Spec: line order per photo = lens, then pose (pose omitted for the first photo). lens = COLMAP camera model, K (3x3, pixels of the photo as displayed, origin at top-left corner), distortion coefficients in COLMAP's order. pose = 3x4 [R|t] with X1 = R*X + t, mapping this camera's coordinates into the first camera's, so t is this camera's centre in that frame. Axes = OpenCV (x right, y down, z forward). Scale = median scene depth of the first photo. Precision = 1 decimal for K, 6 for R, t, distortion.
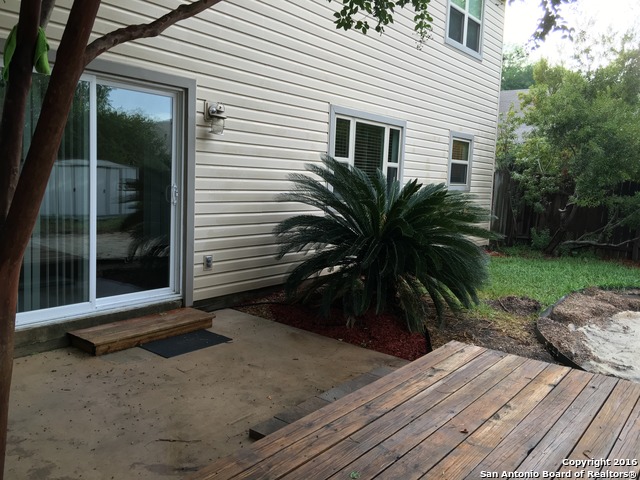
lens RADIAL K [[537.6, 0, 319.9], [0, 537.6, 238.2], [0, 0, 1]] dist [0.055723, -0.100525]
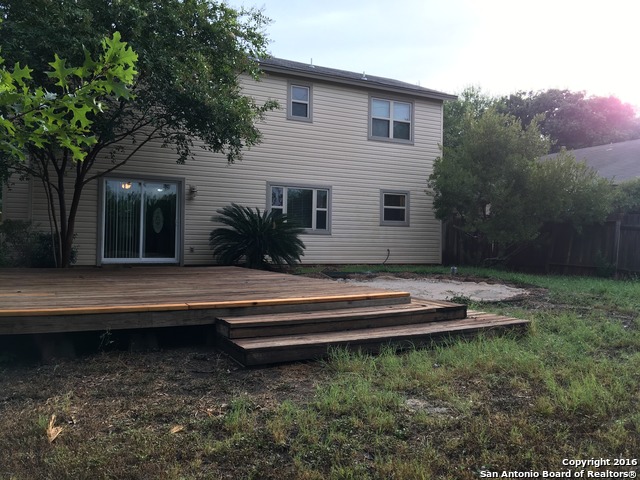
lens RADIAL K [[537.6, 0, 320.4], [0, 537.6, 240.1], [0, 0, 1]] dist [0.055723, -0.100525]
pose [[0.907000, -0.032176, -0.419900, 1.037245], [-0.022358, 0.991992, -0.124308, 0.226012], [0.420537, 0.122135, 0.899017, -0.738104]]
